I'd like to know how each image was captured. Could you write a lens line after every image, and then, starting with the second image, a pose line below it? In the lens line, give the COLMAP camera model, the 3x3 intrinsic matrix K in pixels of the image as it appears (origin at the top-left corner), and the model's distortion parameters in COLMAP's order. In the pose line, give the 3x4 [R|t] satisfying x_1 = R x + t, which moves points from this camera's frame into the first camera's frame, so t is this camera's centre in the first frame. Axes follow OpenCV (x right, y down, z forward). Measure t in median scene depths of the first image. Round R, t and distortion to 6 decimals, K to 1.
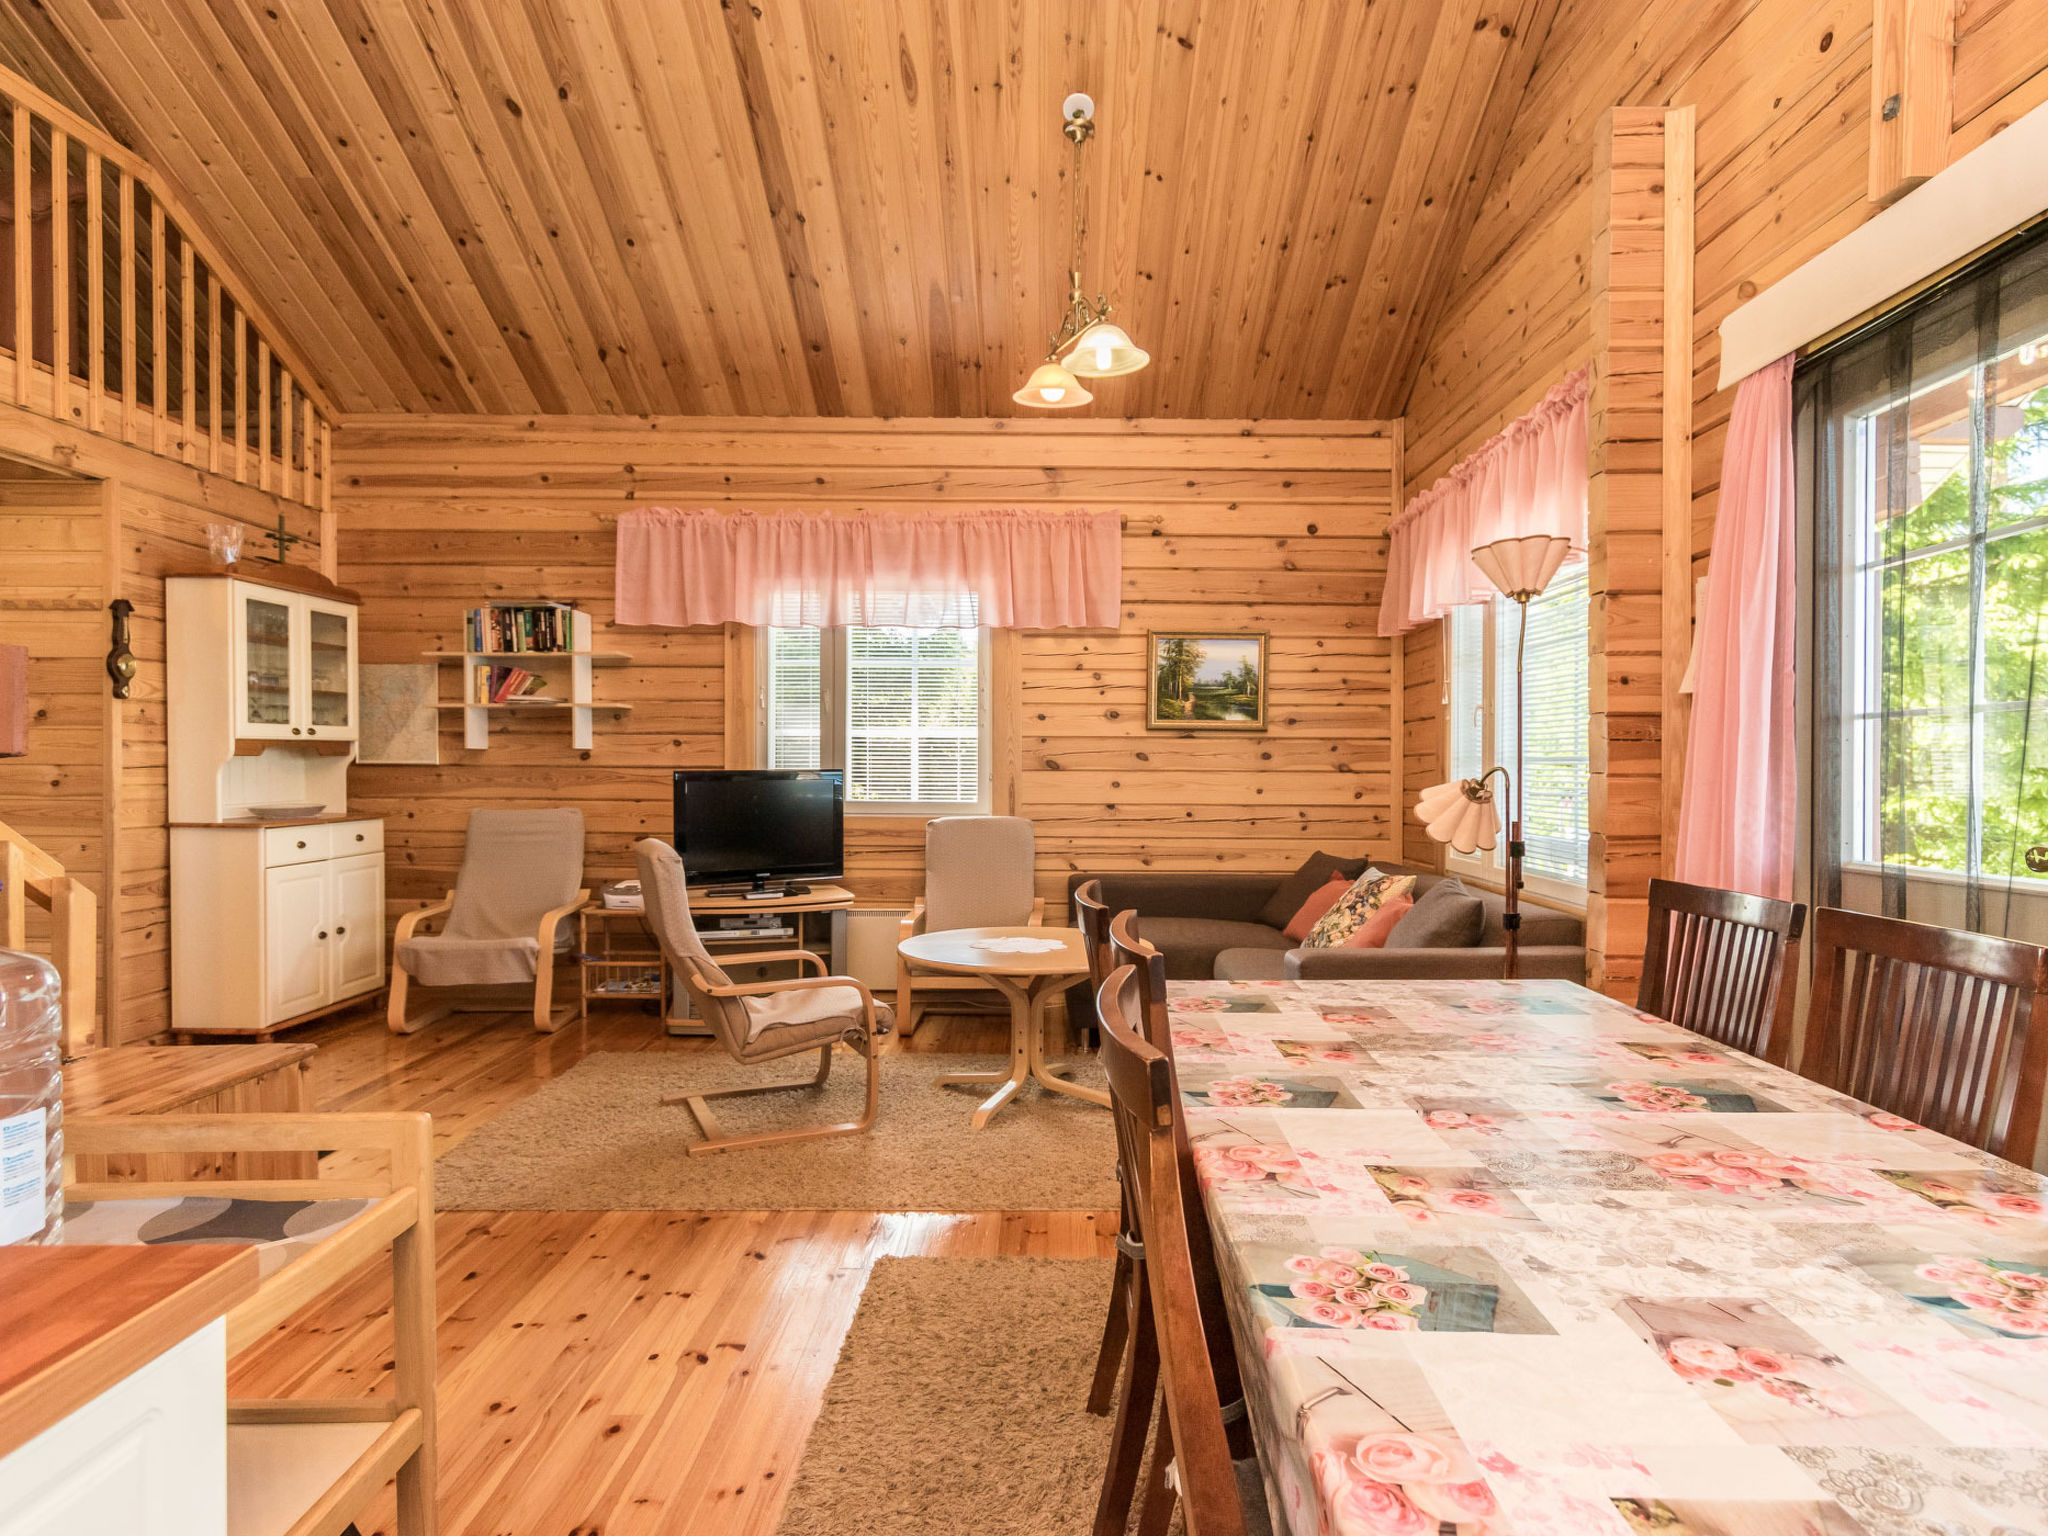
lens RADIAL K [[1145.8, 0, 1024.0], [0, 1145.8, 768.0], [0, 0, 1]] dist [0.009570, 0.001035]
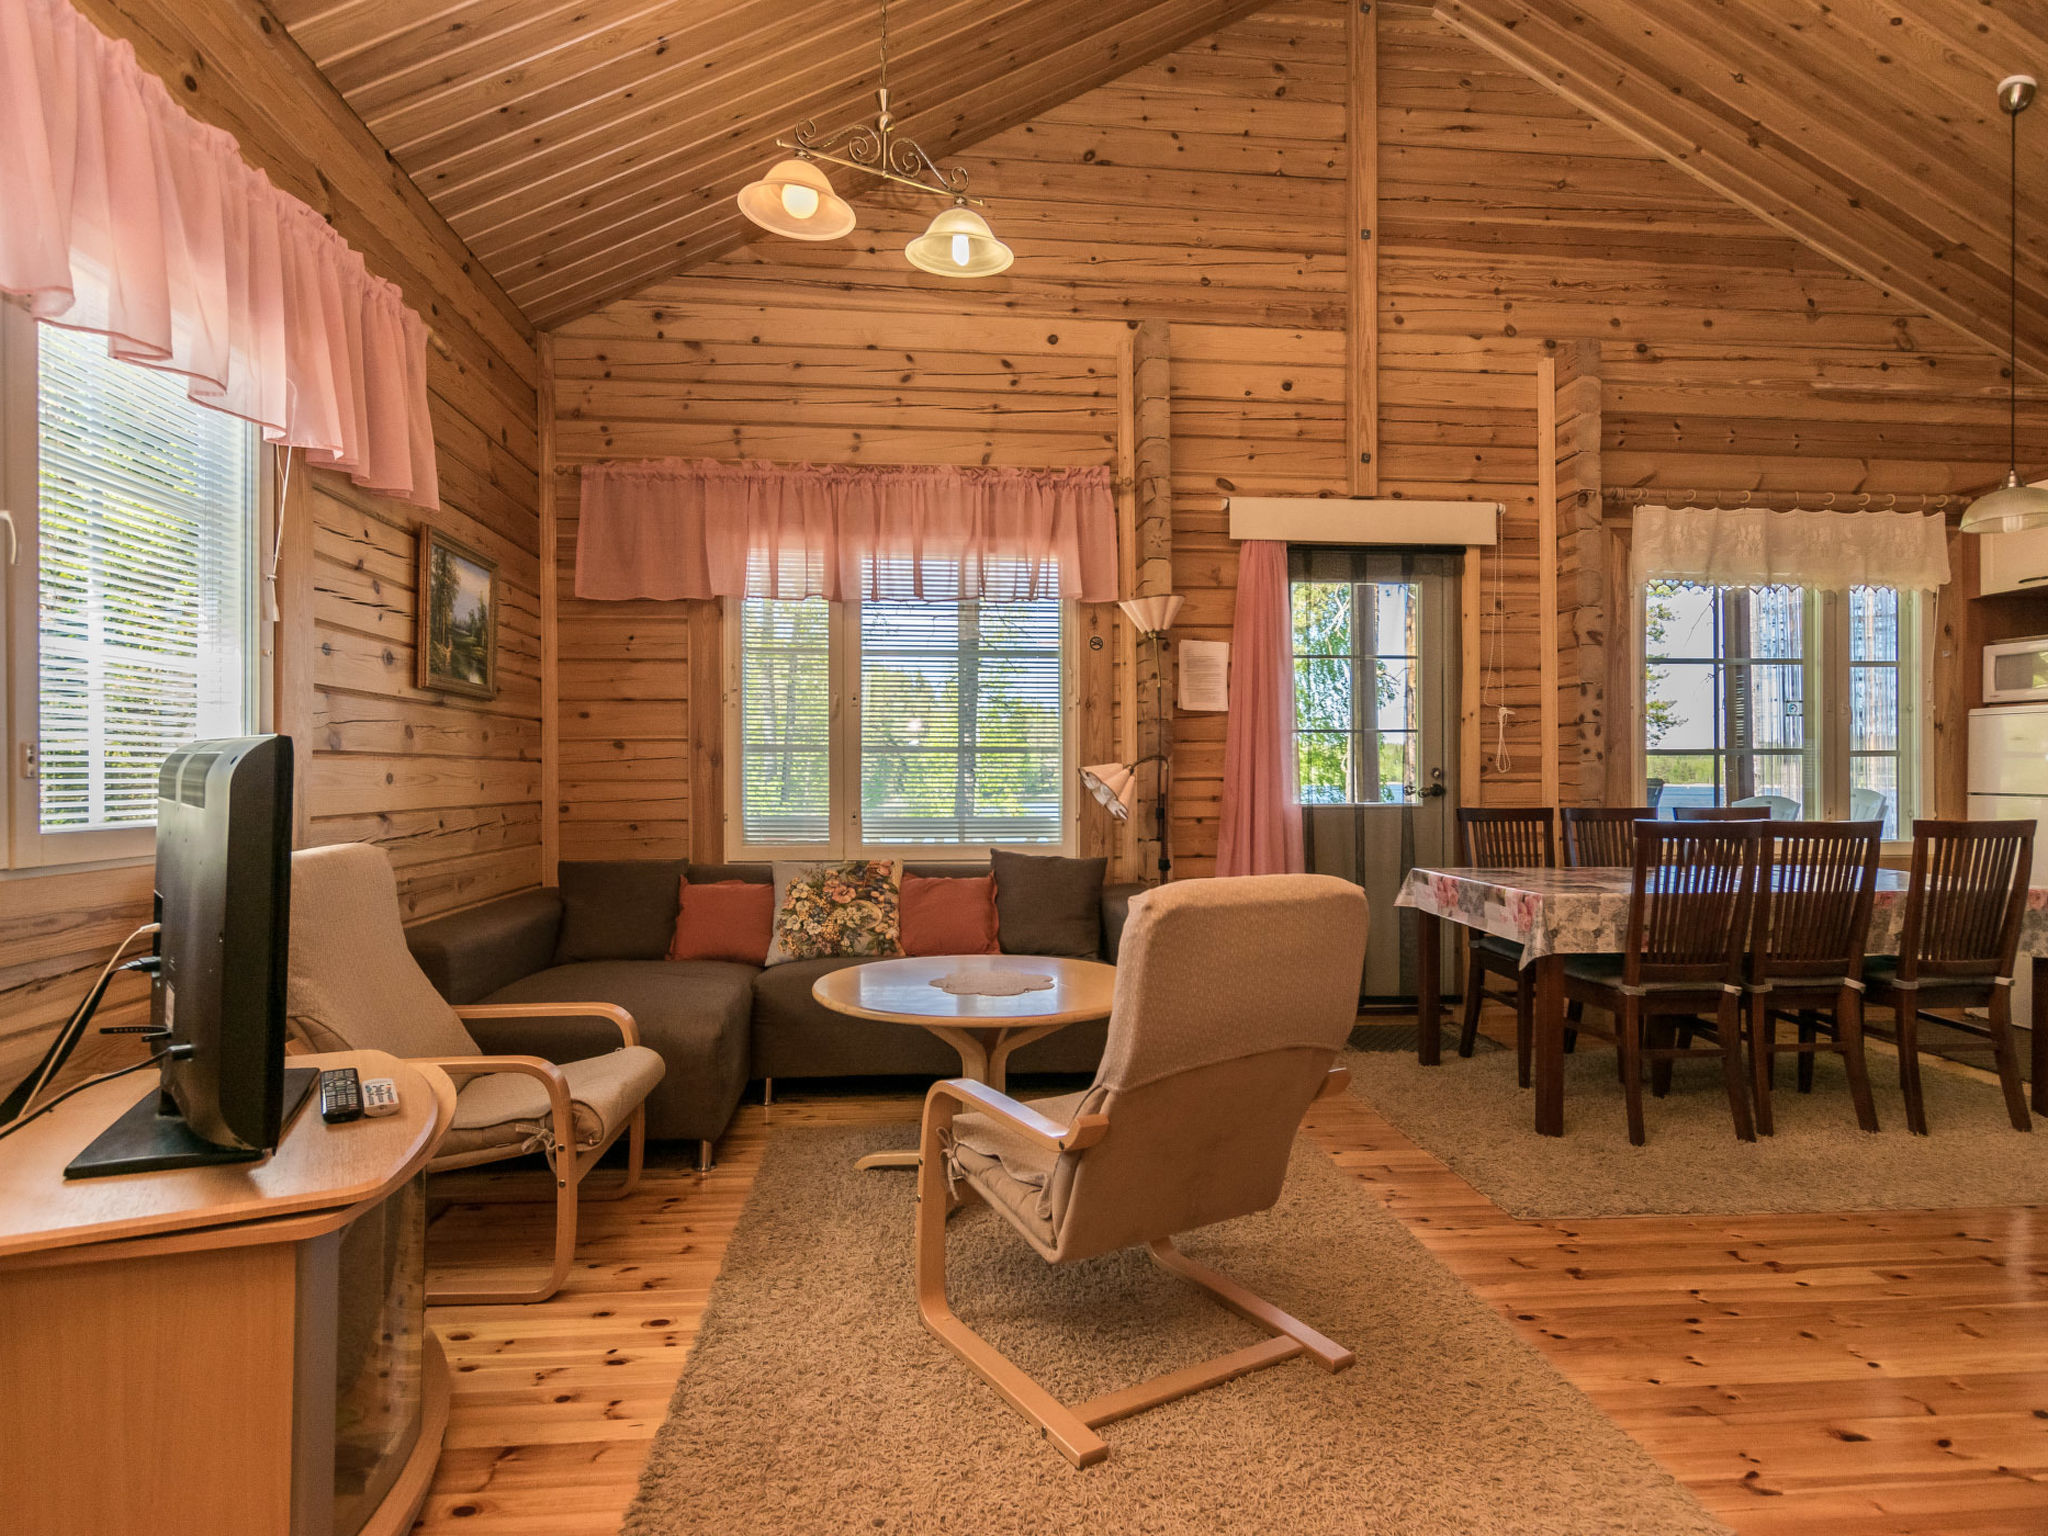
lens RADIAL K [[1145.8, 0, 1024.0], [0, 1145.8, 768.0], [0, 0, 1]] dist [0.009570, 0.001035]
pose [[-0.122477, -0.002750, 0.992467, -0.536123], [-0.001456, 0.999996, 0.002591, 0.007192], [-0.992470, -0.001127, -0.122481, 0.759286]]
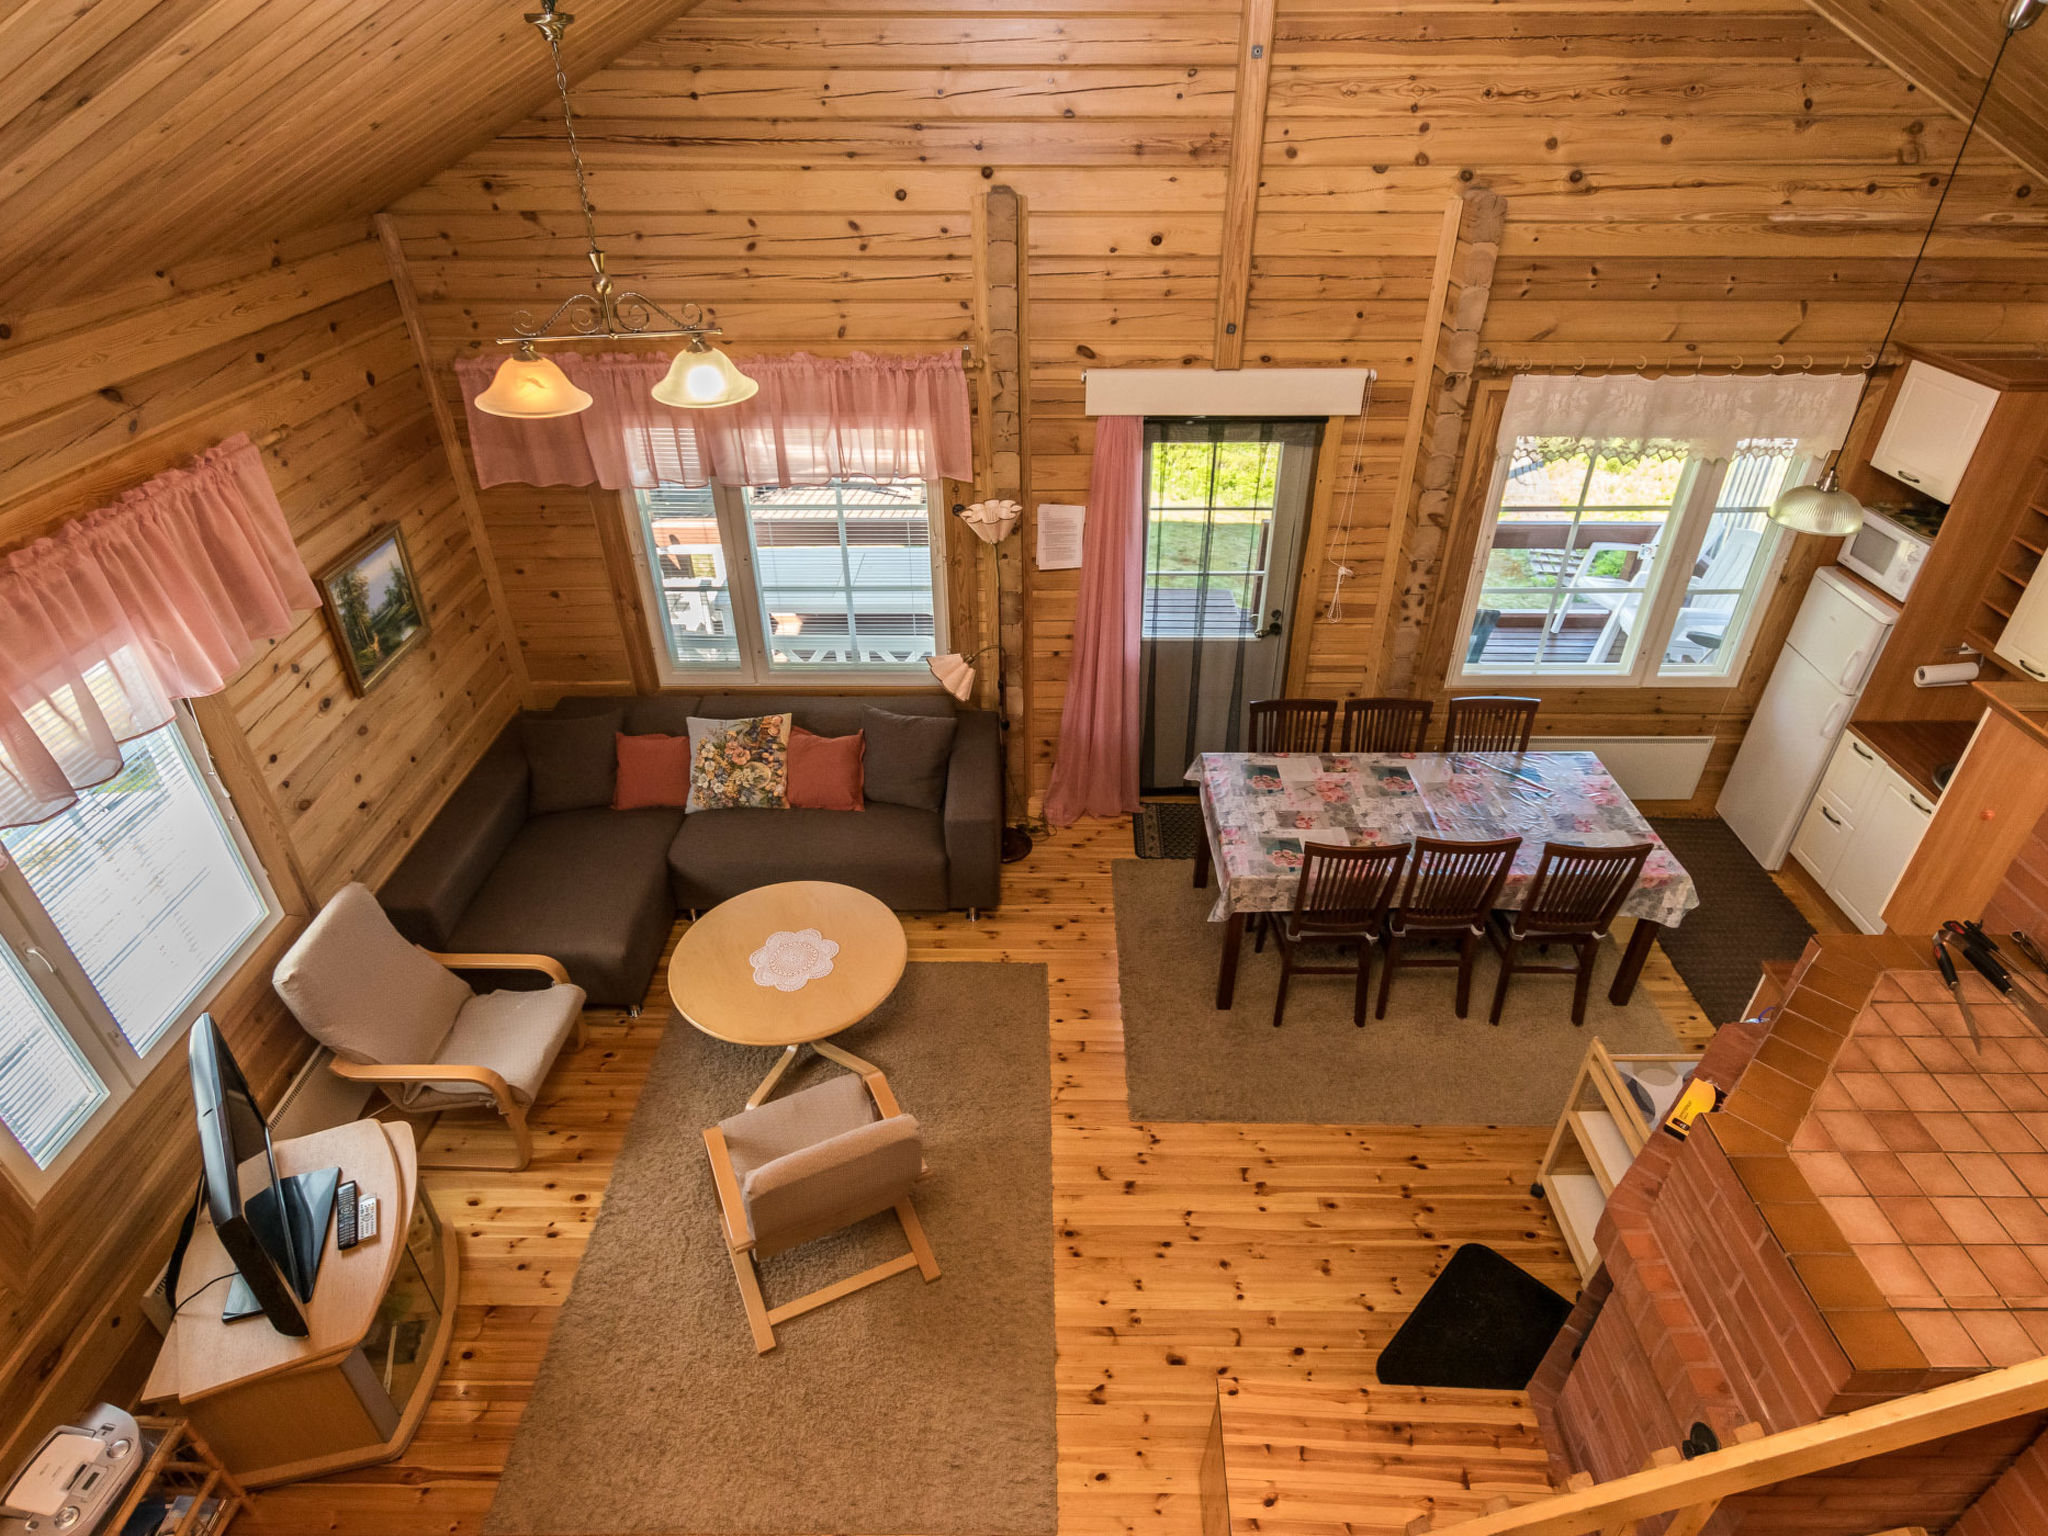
lens RADIAL K [[1123.1, 0, 1024.0], [0, 1123.1, 768.0], [0, 0, 1]] dist [0.004600, 0.000838]
pose [[-0.016396, -0.556764, 0.830509, -0.561336], [0.004842, 0.830567, 0.556898, -0.418178], [-0.999854, 0.013152, -0.010922, 0.559760]]
